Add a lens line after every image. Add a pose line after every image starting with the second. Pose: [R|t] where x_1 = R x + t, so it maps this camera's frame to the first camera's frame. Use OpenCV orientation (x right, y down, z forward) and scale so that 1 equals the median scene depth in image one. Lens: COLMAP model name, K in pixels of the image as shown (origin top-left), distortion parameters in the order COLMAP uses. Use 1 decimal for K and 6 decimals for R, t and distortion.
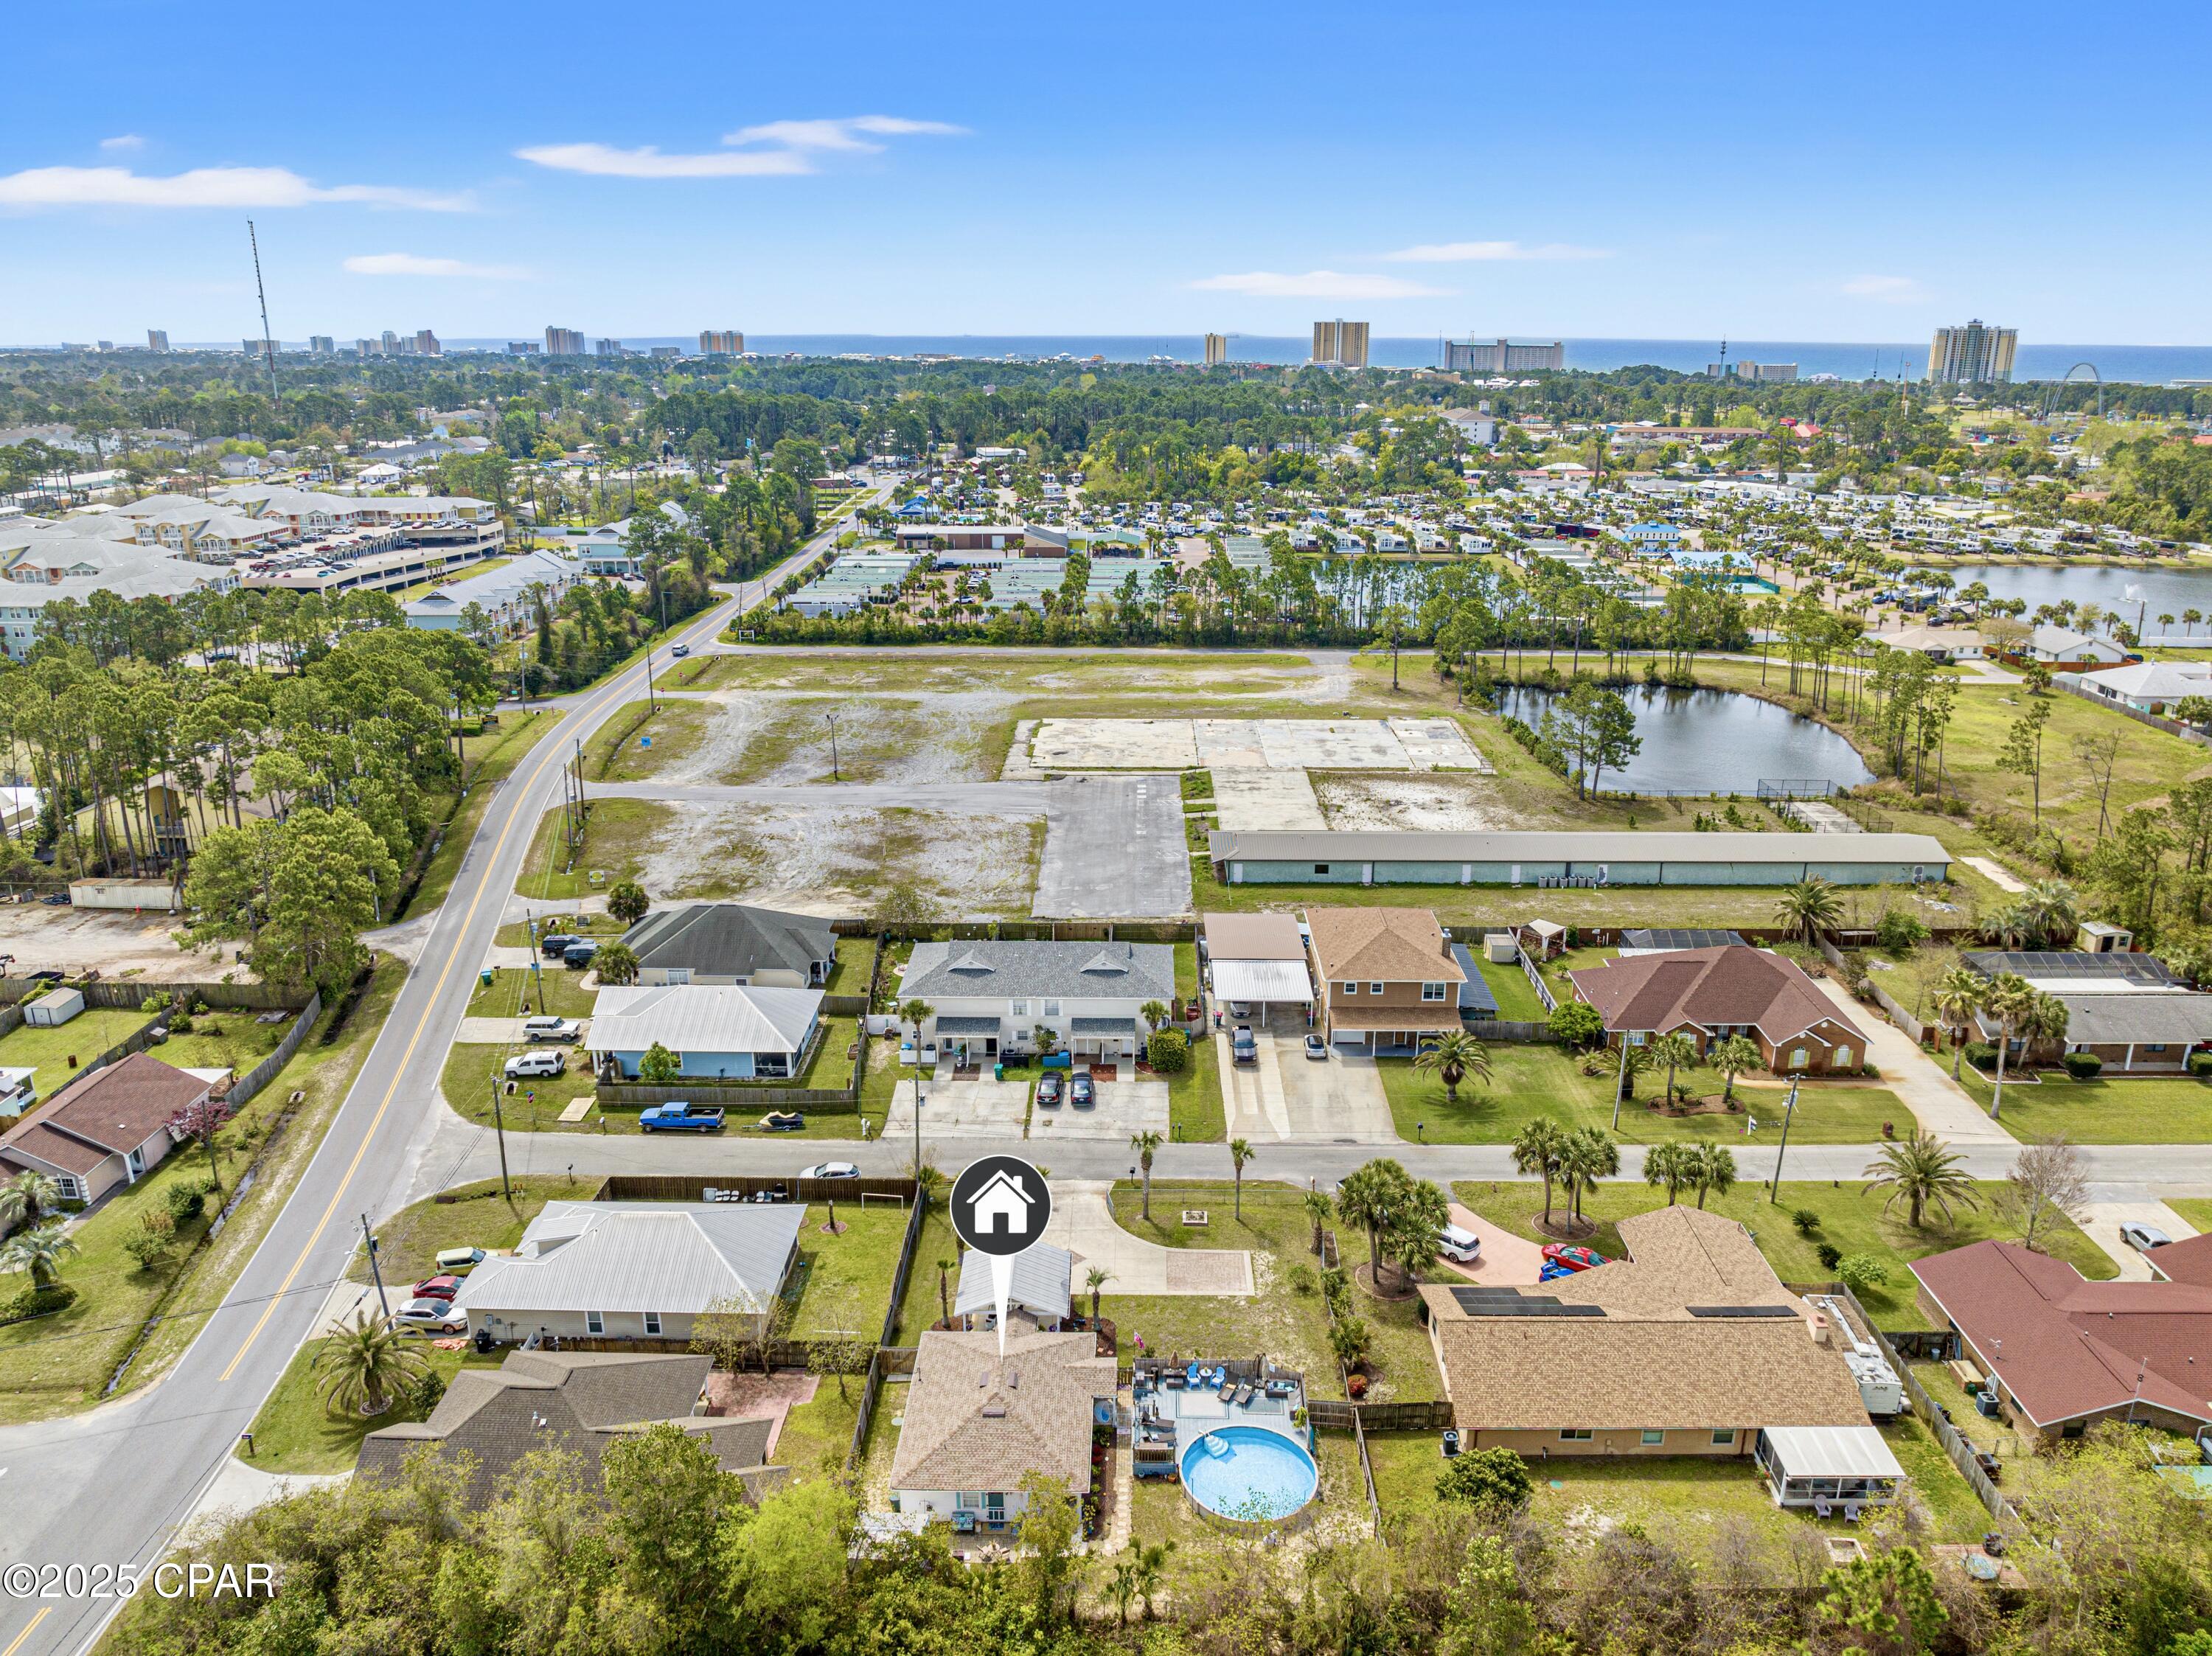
lens RADIAL K [[1556.8, 0, 1125.4], [0, 1556.8, 827.2], [0, 0, 1]] dist [-0.038293, -0.004667]
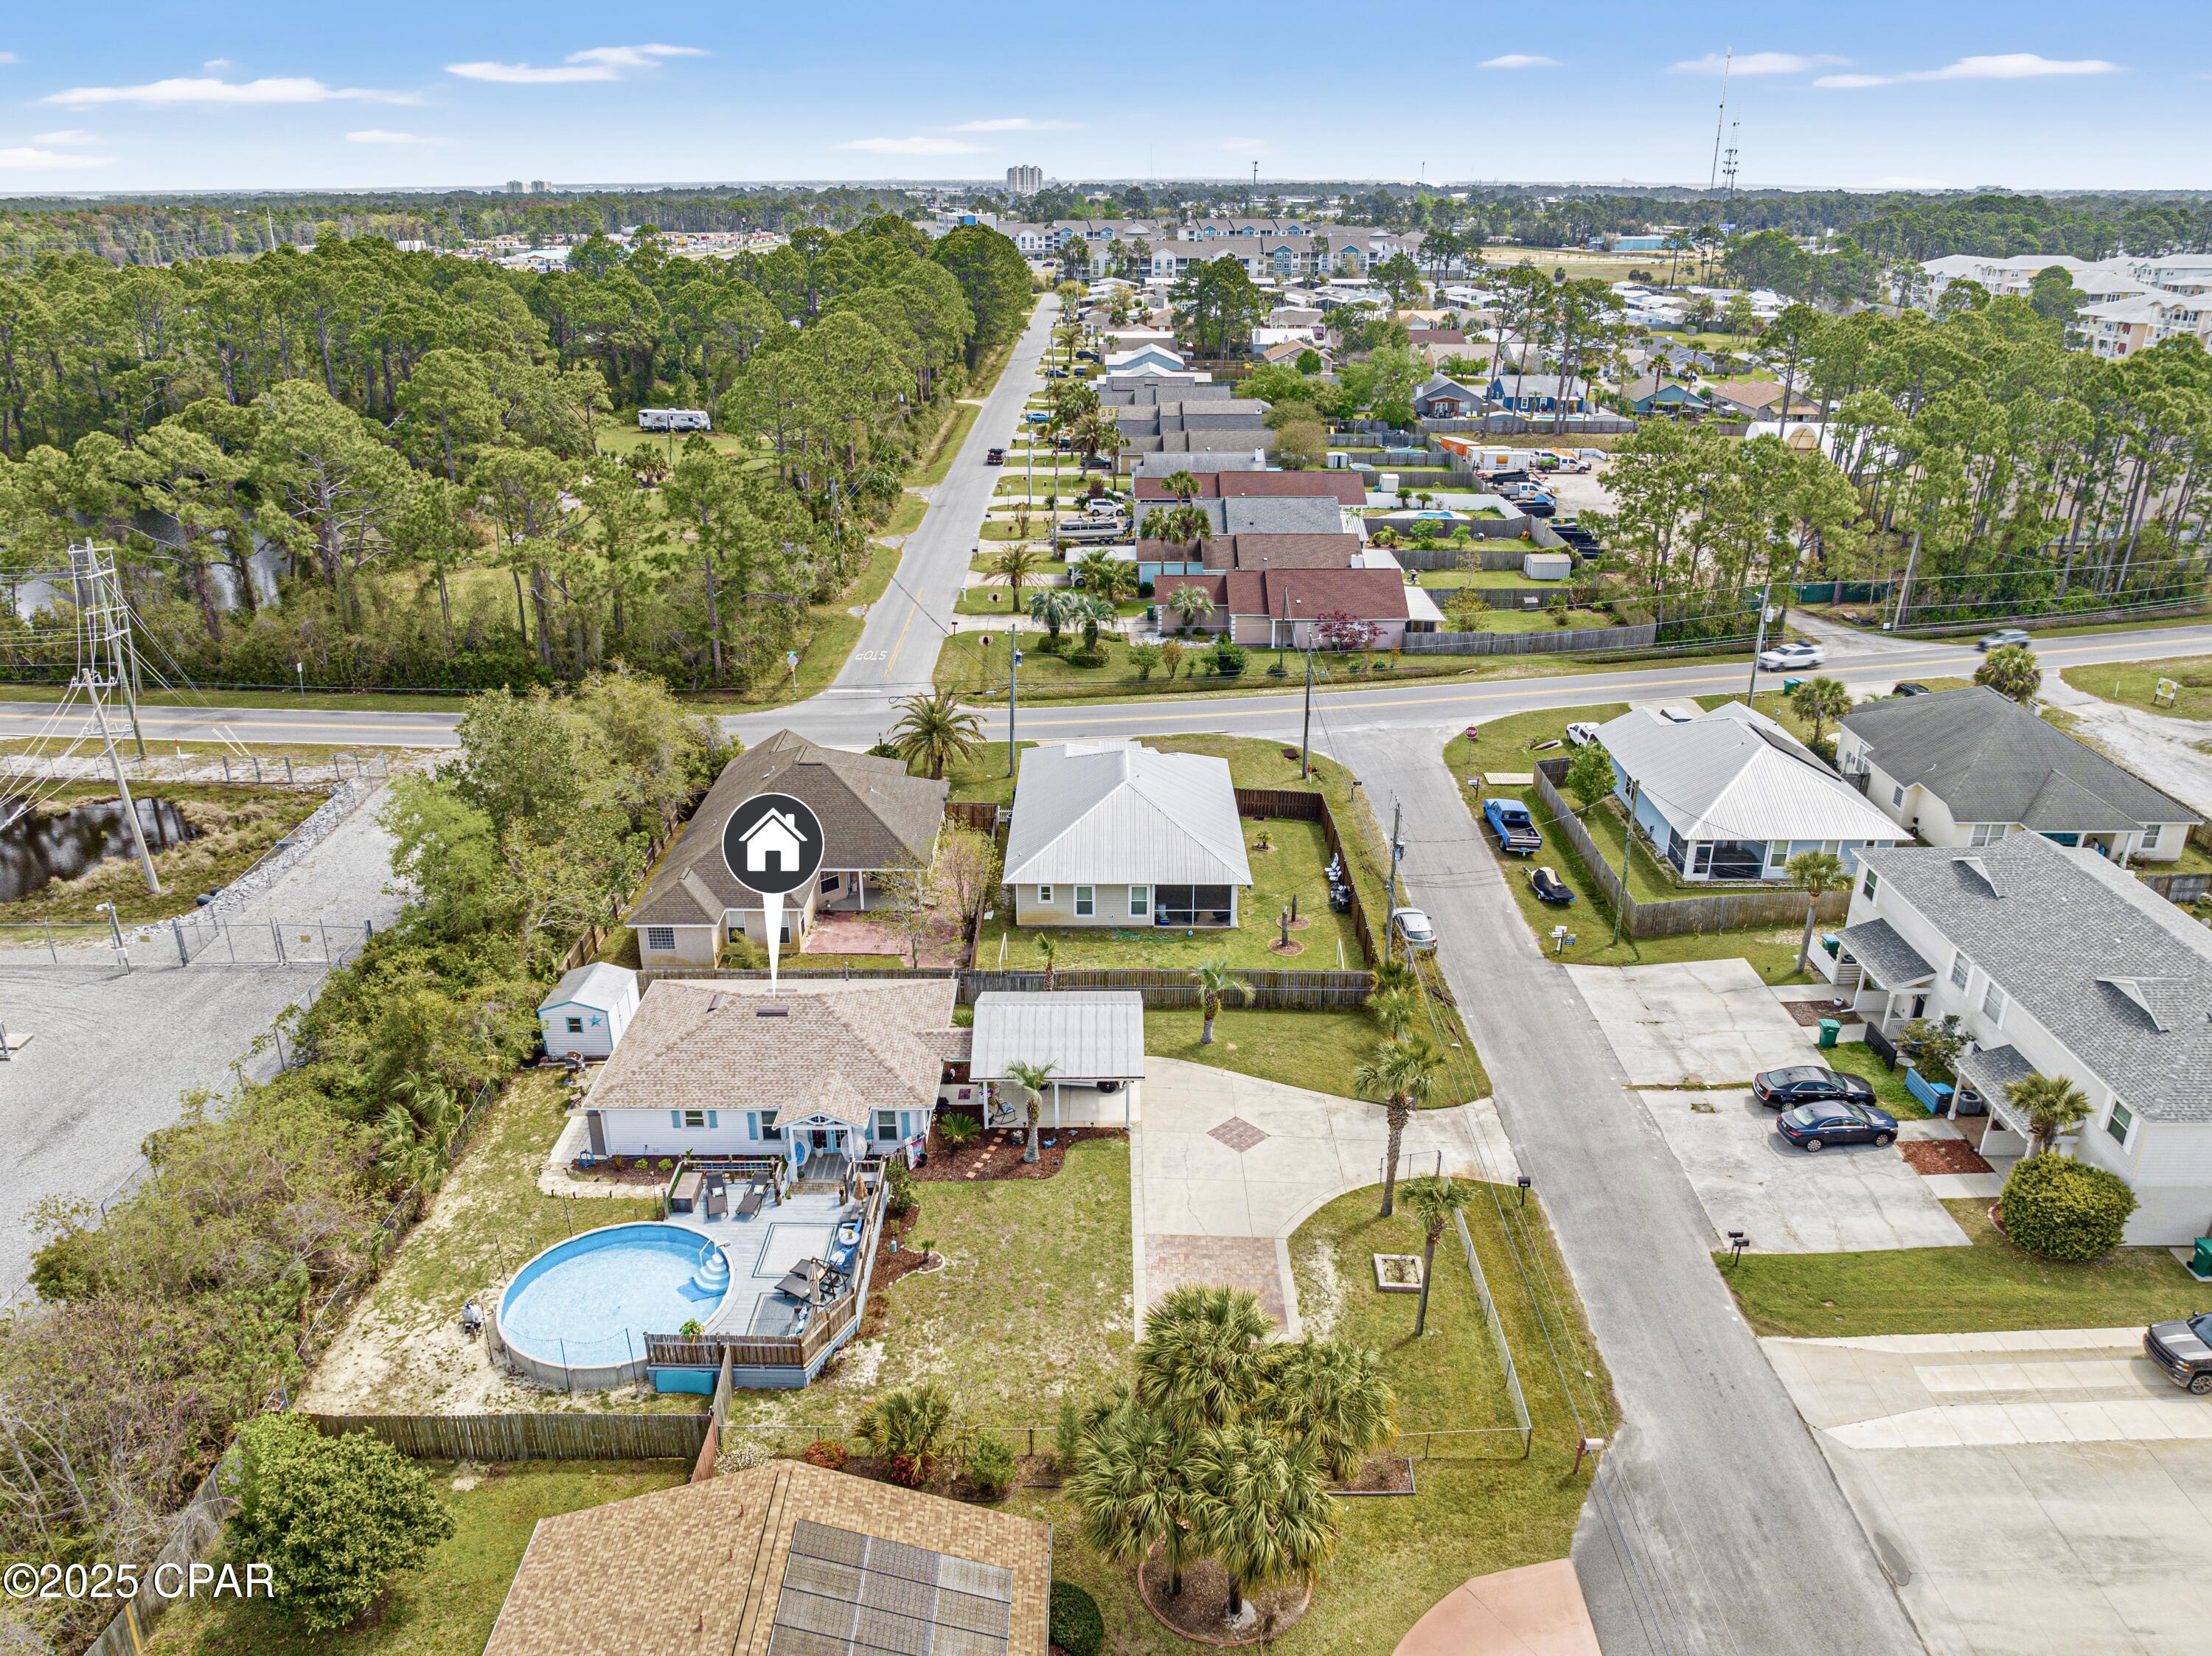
lens RADIAL K [[1562.8, 0, 1099.4], [0, 1562.8, 824.4], [0, 0, 1]] dist [-0.042340, 0.001747]
pose [[0.003132, 0.380881, -0.924619, 0.277945], [-0.302510, 0.881662, 0.362161, -0.015165], [0.953141, 0.278572, 0.117982, 0.503657]]
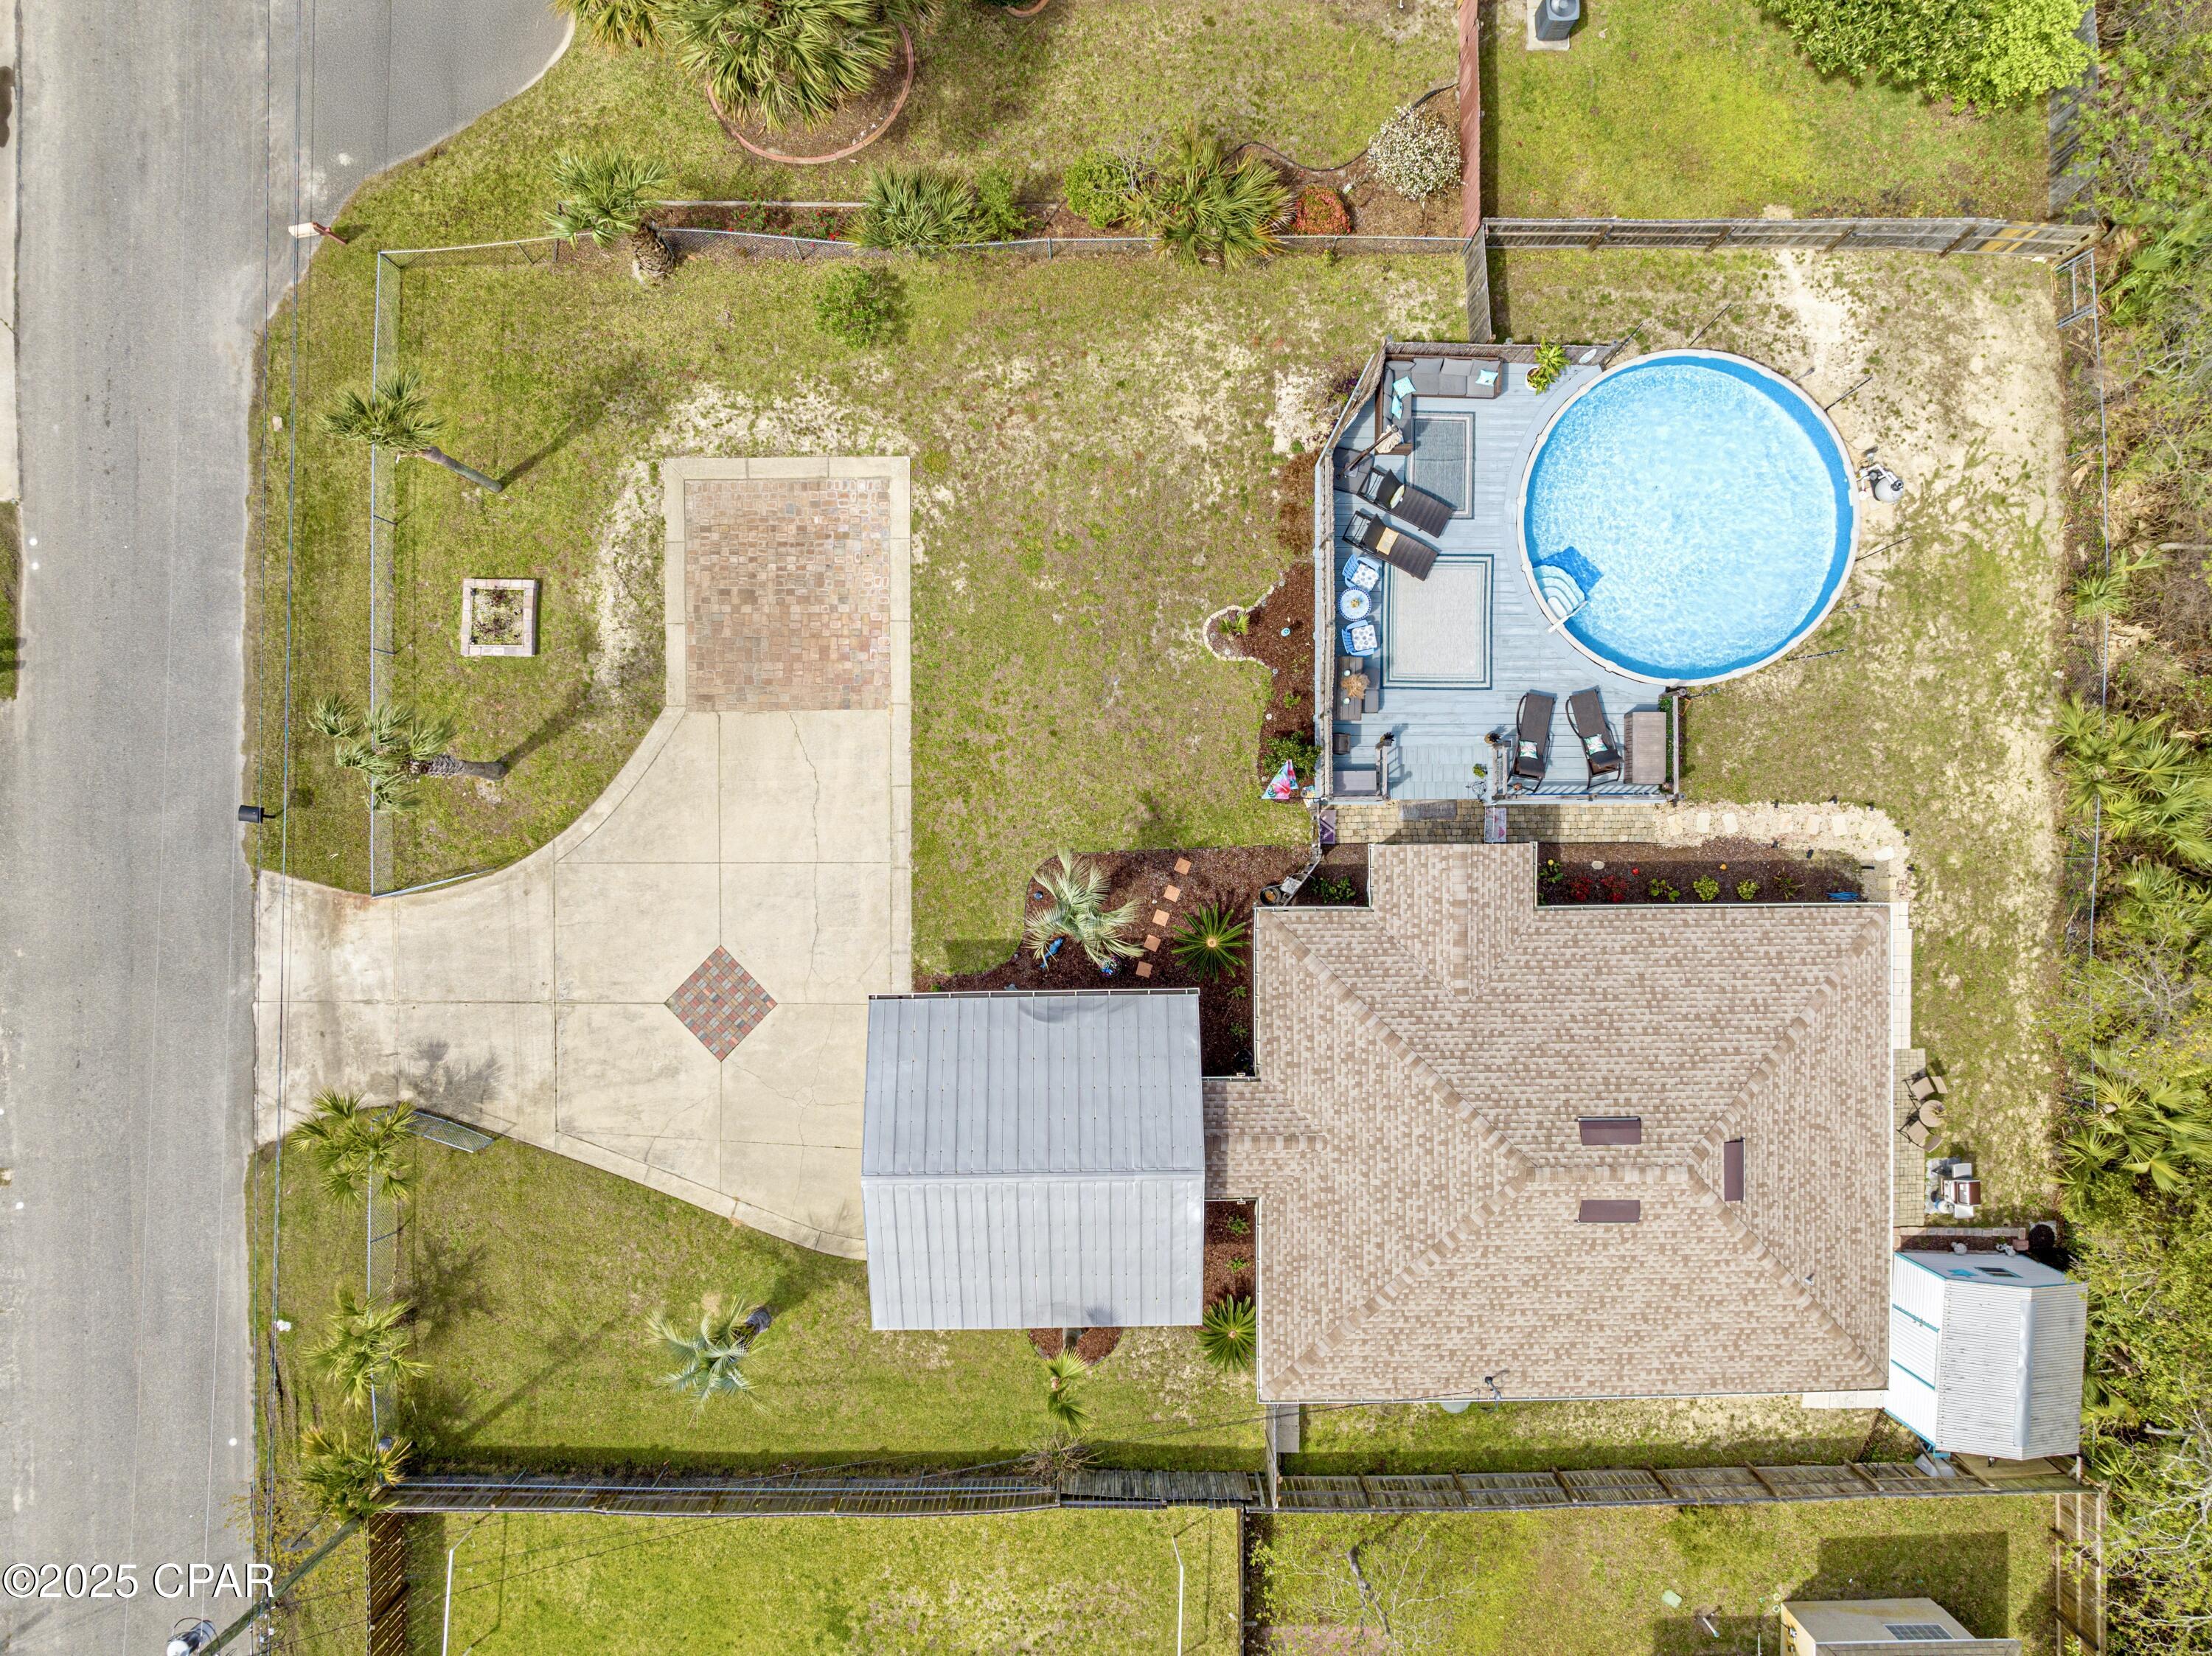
lens RADIAL K [[1556.8, 0, 1125.4], [0, 1556.8, 827.2], [0, 0, 1]] dist [-0.038293, -0.004667]
pose [[-0.014072, -0.999896, 0.003064, -0.000961], [0.294009, -0.001209, 0.955802, -0.009212], [-0.955699, 0.014351, 0.293995, 0.486807]]
